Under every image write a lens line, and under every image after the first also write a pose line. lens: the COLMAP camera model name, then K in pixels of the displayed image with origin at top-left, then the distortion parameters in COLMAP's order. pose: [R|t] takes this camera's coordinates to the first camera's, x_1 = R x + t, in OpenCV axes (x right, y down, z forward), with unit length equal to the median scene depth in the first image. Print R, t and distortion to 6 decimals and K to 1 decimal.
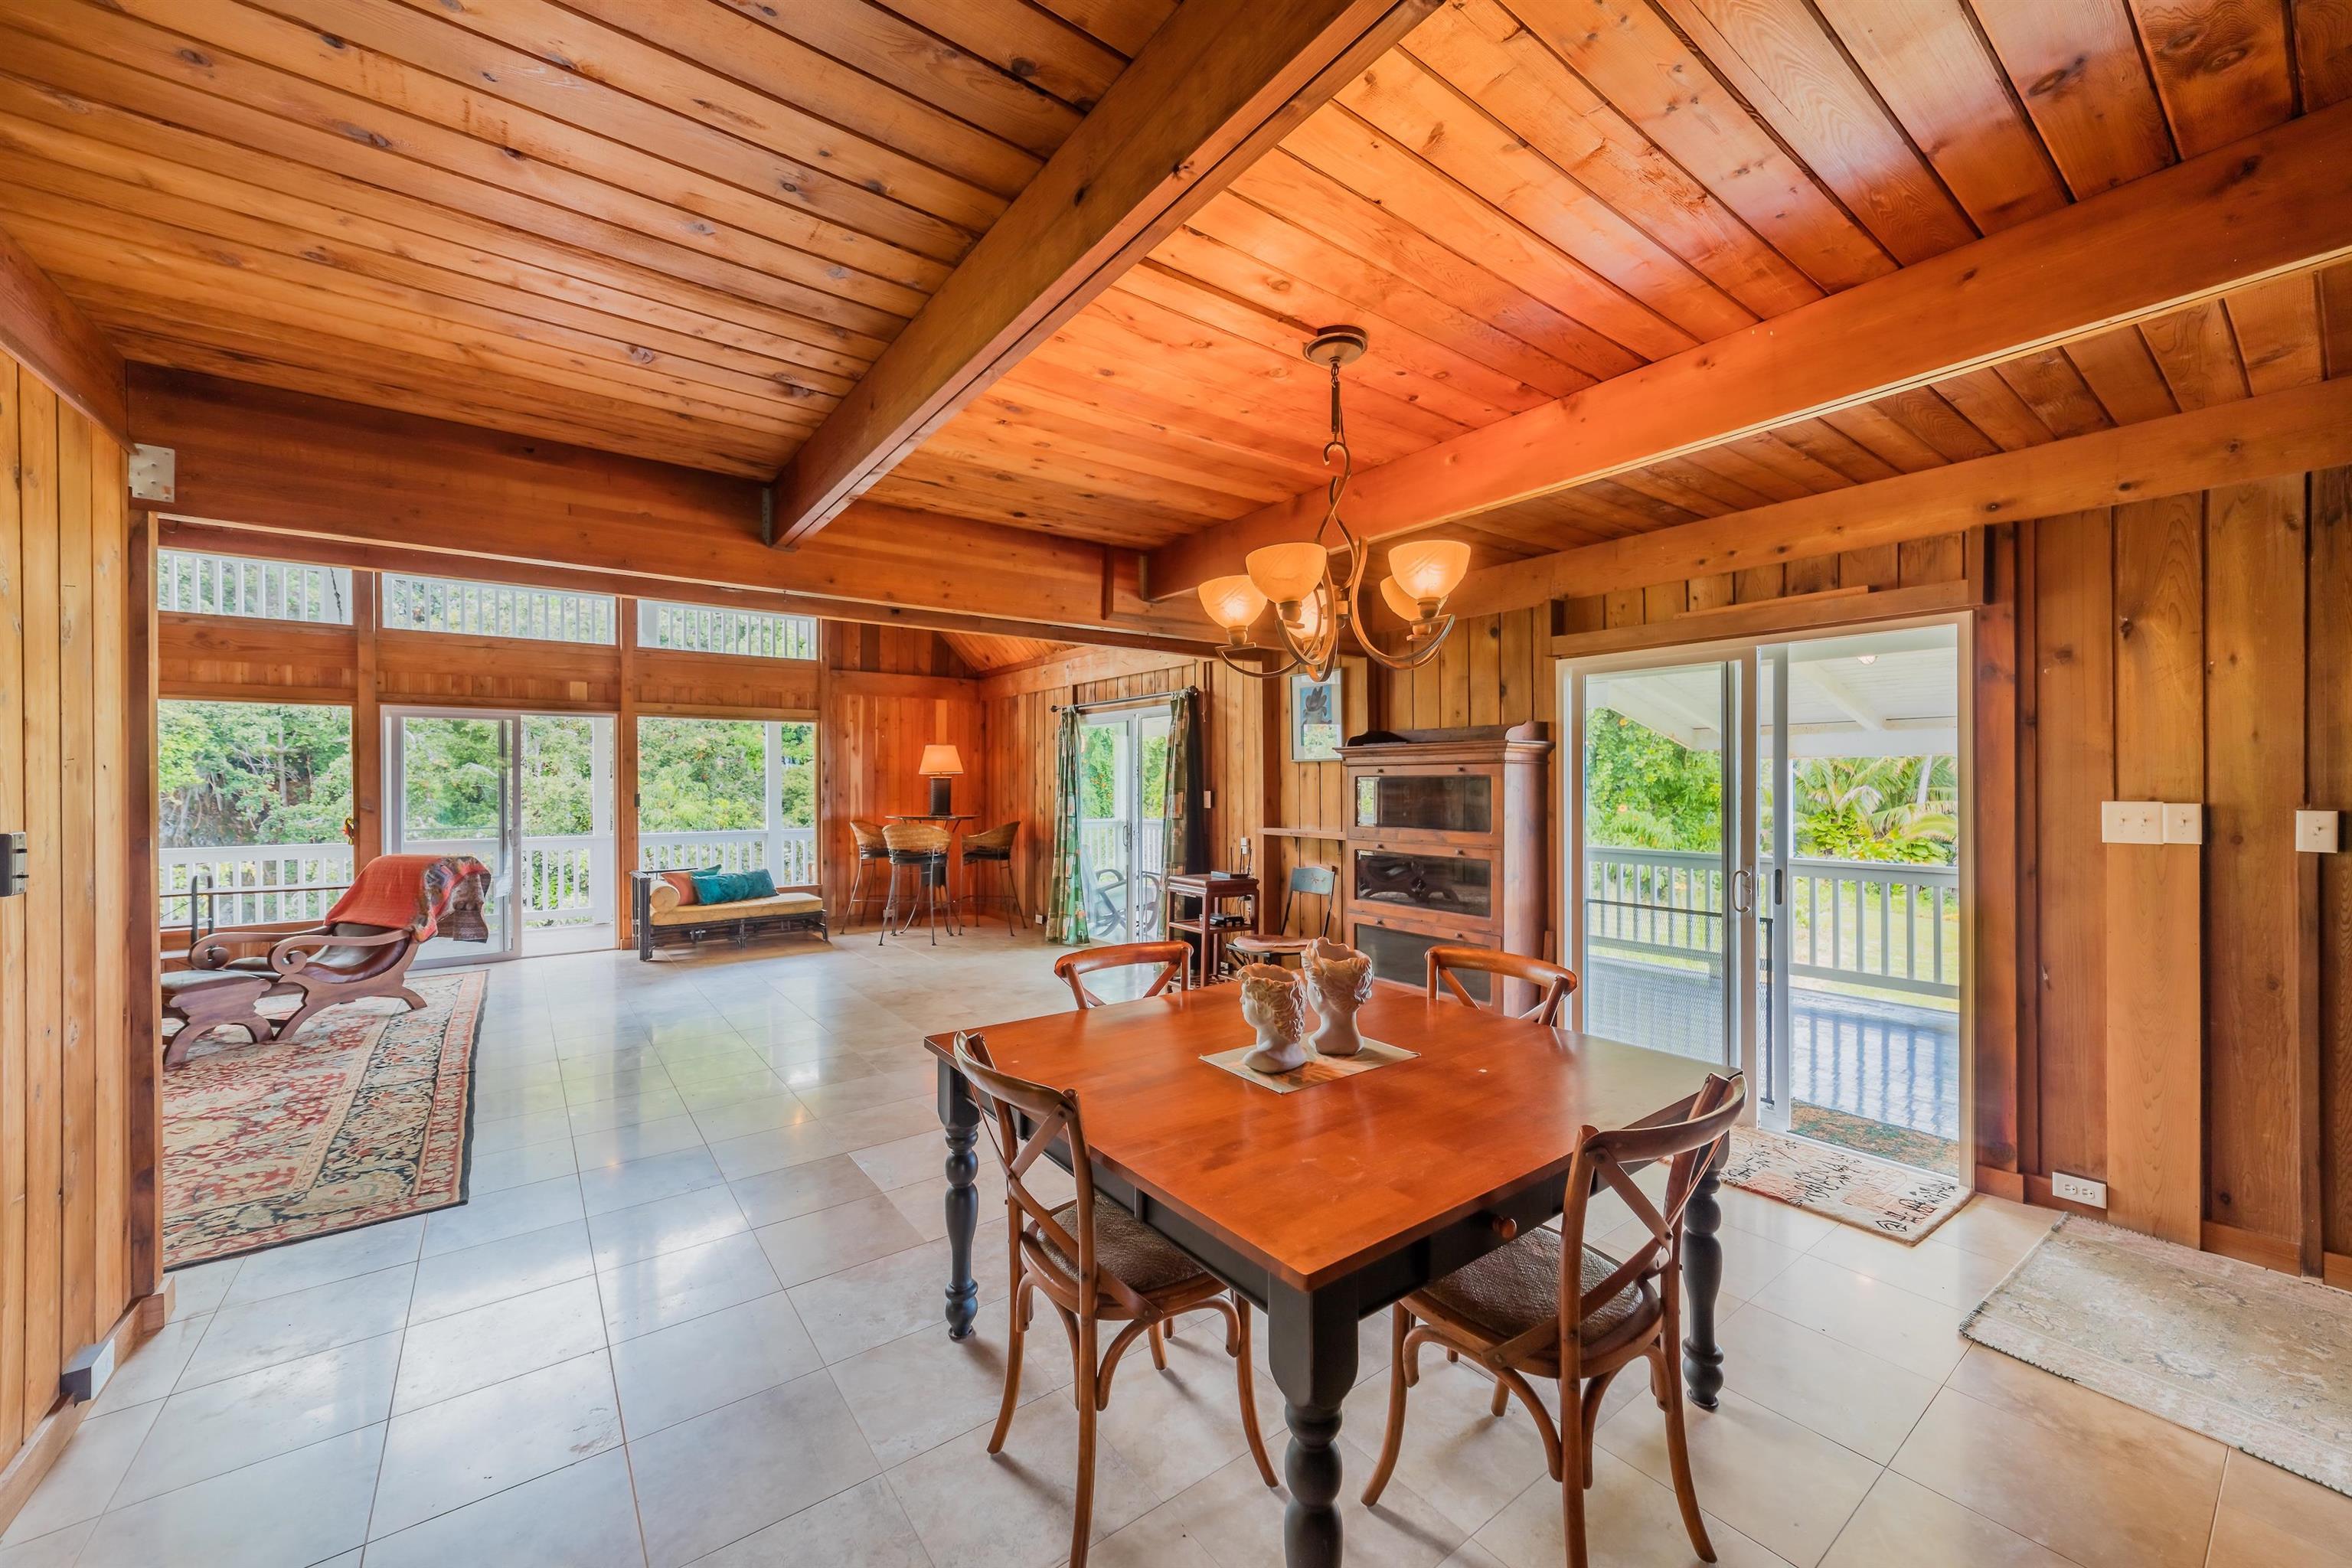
lens RADIAL K [[889.4, 0, 1164.4], [0, 889.4, 785.4], [0, 0, 1]] dist [0.000278, 0.000034]
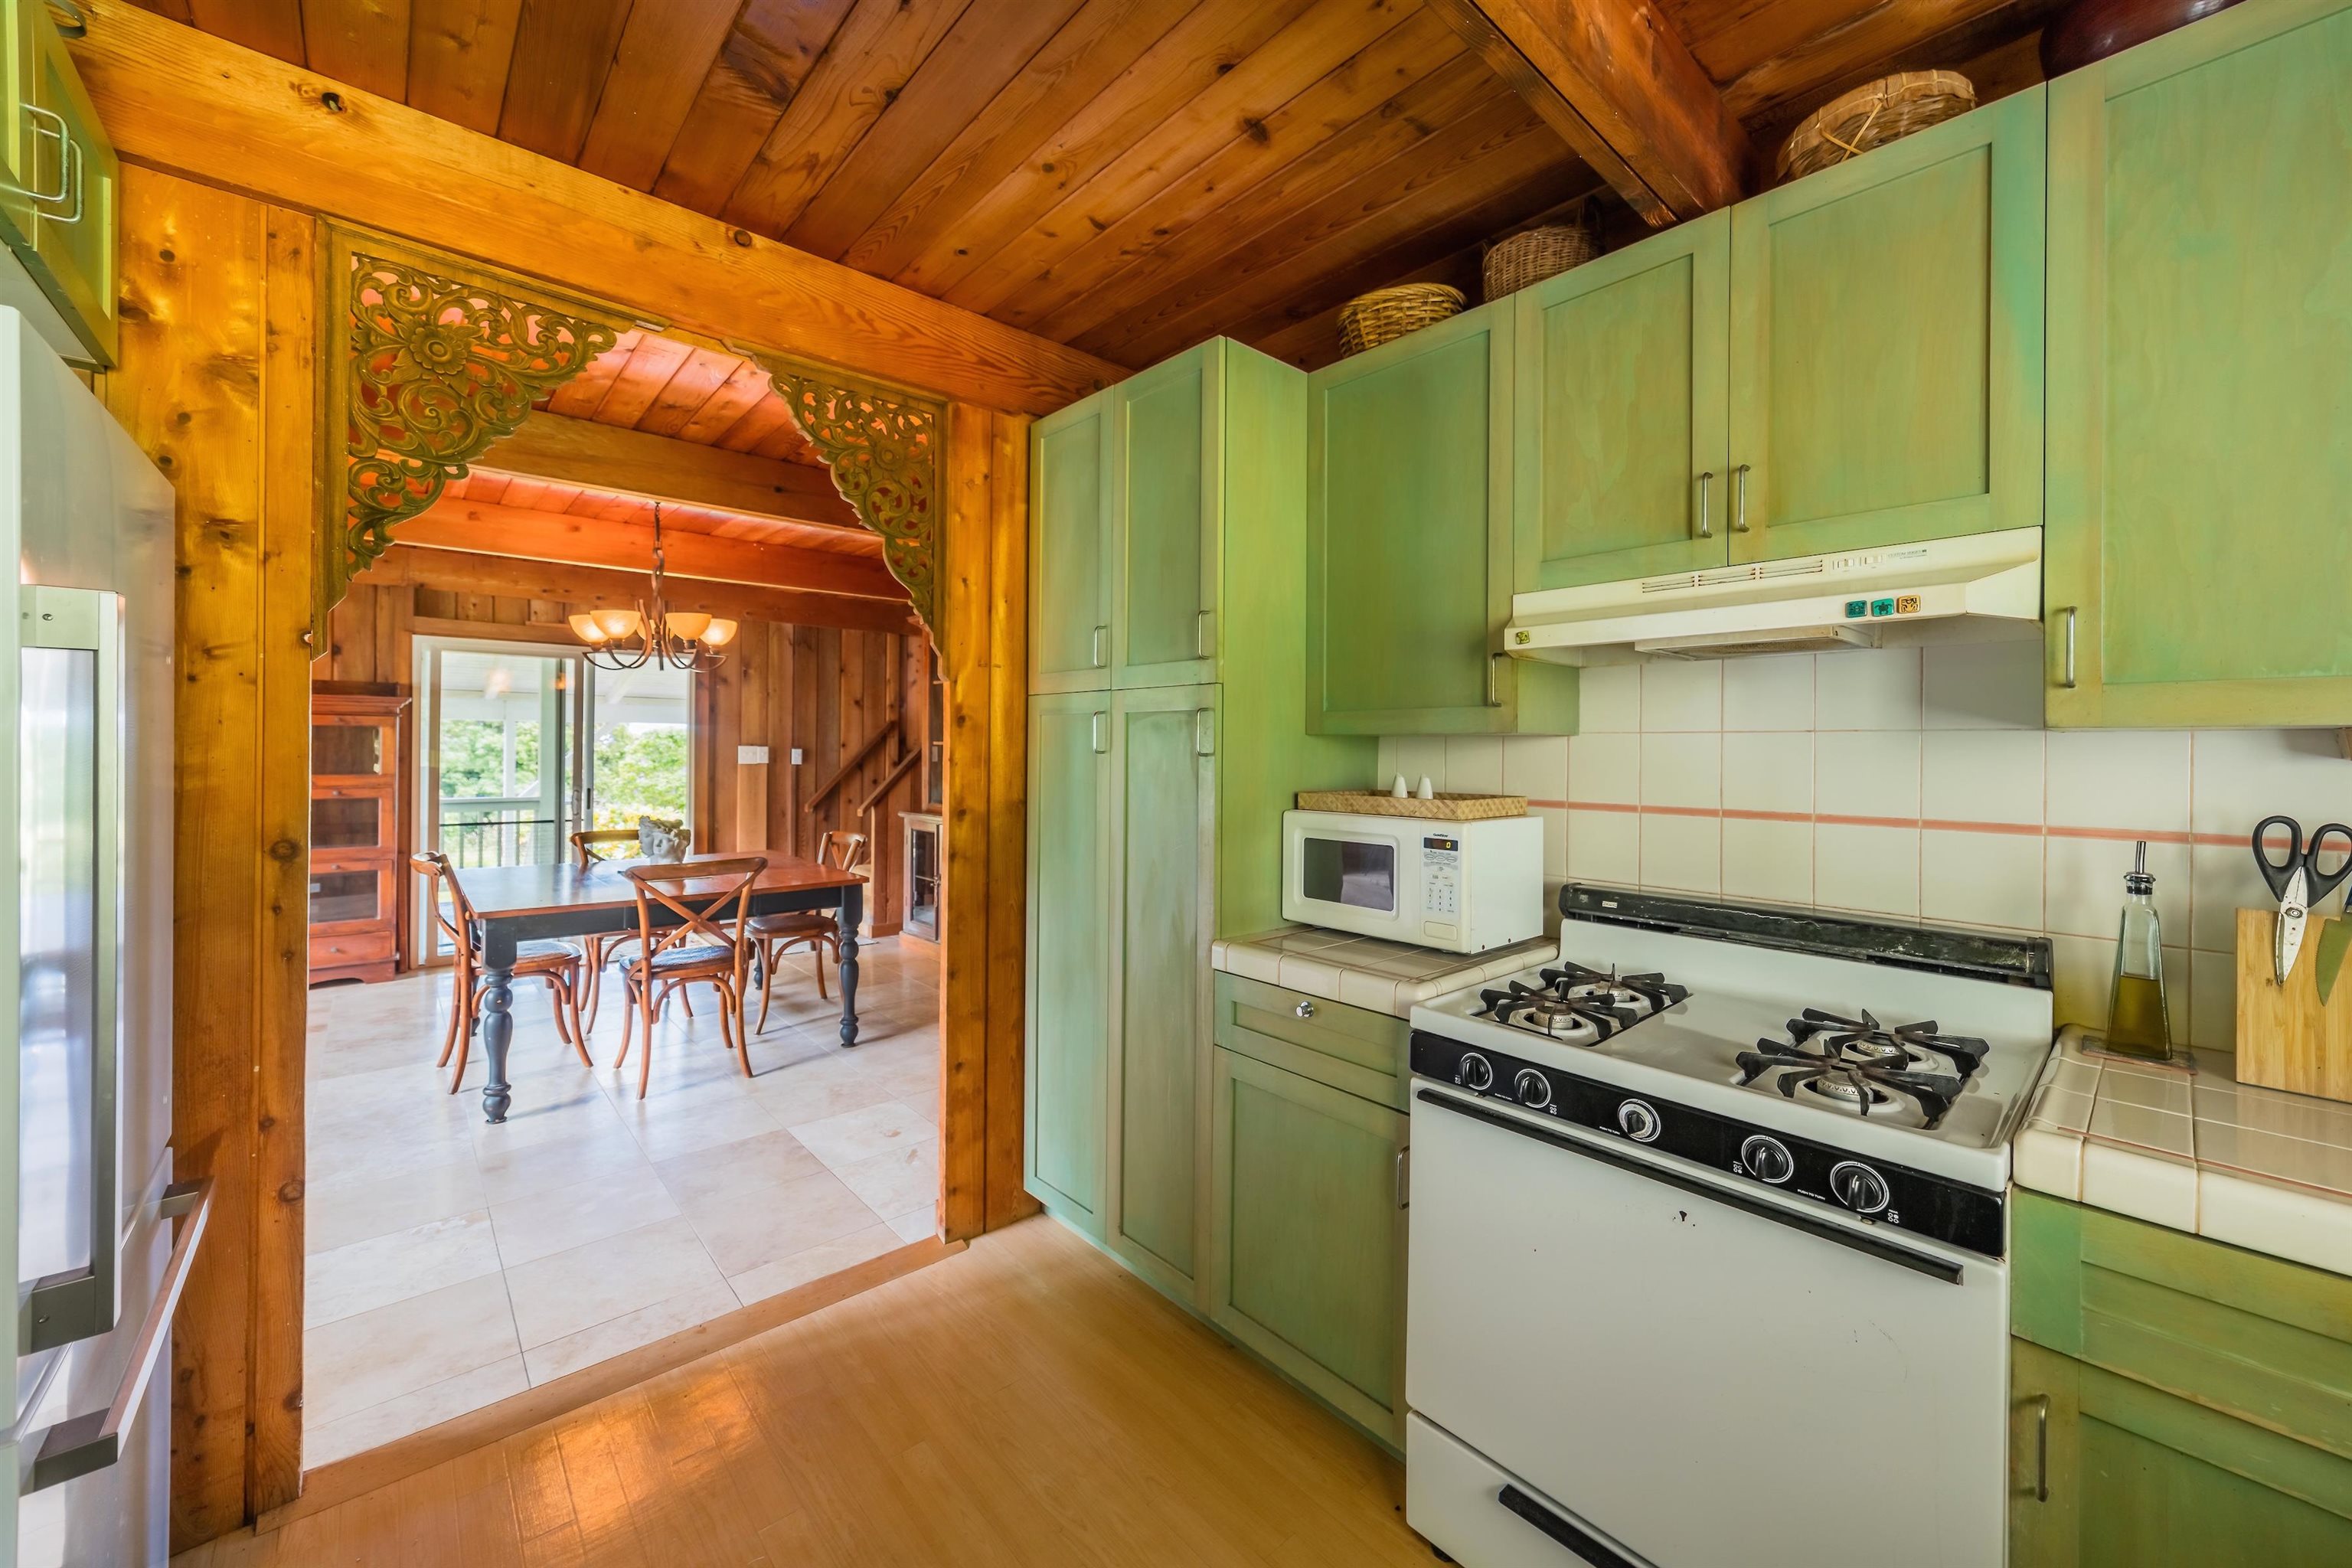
lens RADIAL K [[889.4, 0, 1164.4], [0, 889.4, 785.4], [0, 0, 1]] dist [0.000278, 0.000034]
pose [[-0.090533, -0.043729, 0.994933, -1.037492], [-0.011098, 0.999018, 0.042899, 0.006070], [-0.995832, -0.007158, -0.090929, 0.073079]]
